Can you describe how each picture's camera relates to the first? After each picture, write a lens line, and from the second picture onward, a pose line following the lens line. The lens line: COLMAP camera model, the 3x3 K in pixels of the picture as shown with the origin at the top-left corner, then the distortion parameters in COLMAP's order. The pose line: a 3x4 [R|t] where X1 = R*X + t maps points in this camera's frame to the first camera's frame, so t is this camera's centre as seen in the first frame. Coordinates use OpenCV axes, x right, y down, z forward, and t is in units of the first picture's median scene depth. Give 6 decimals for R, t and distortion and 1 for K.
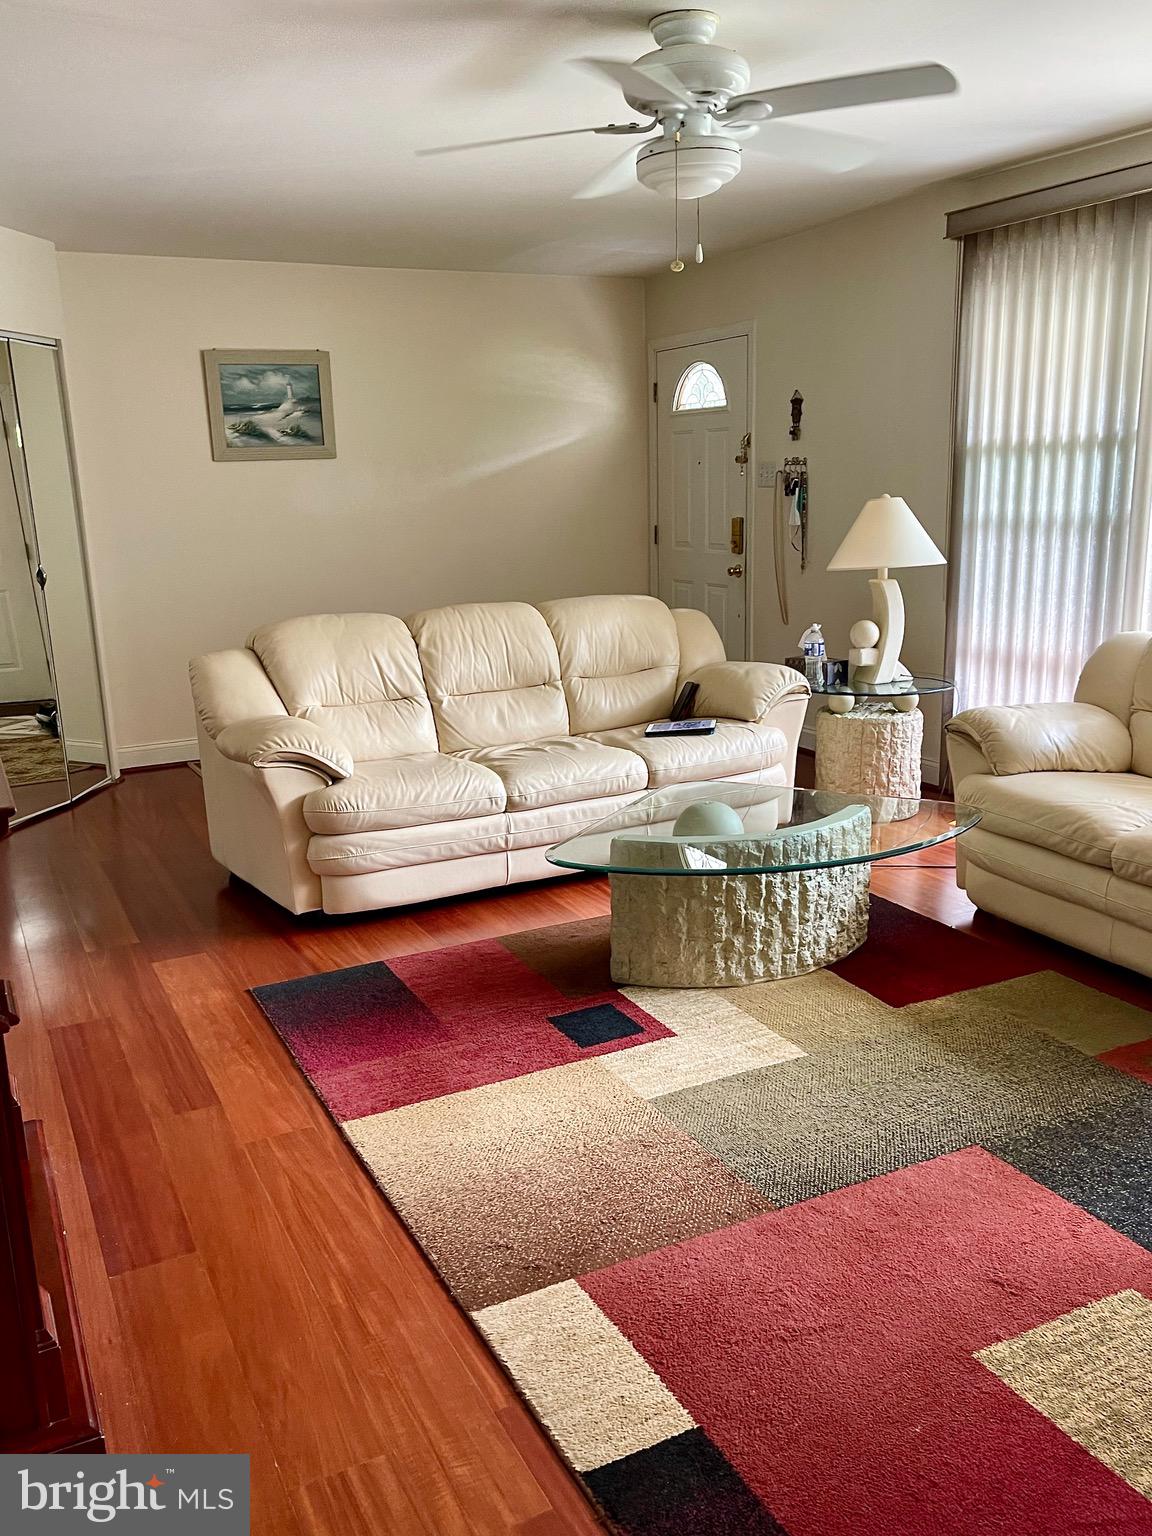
lens RADIAL K [[1246.1, 0, 576.0], [0, 1246.1, 768.0], [0, 0, 1]] dist [-0.000014, -0.001526]
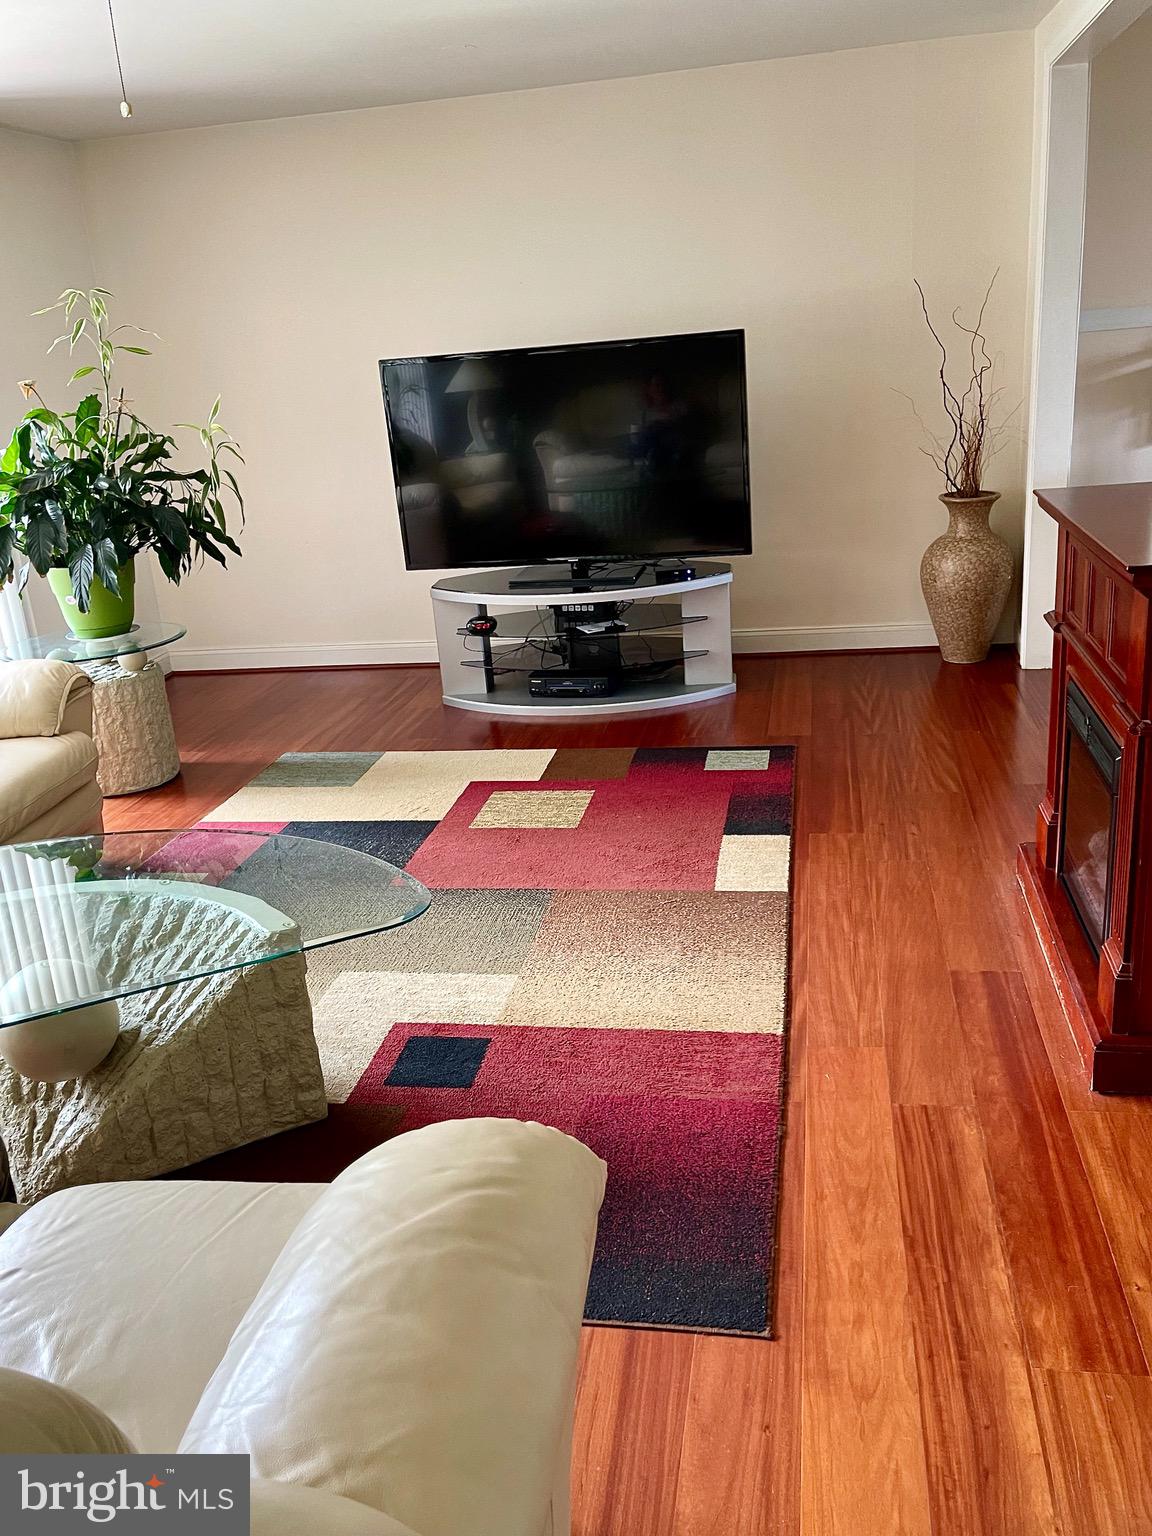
lens RADIAL K [[1246.1, 0, 576.0], [0, 1246.1, 768.0], [0, 0, 1]] dist [-0.000014, -0.001526]
pose [[-0.786097, -0.104592, 0.609190, -0.624810], [0.243905, 0.853112, 0.461206, -0.371175], [-0.567945, 0.511137, -0.645118, 1.595378]]
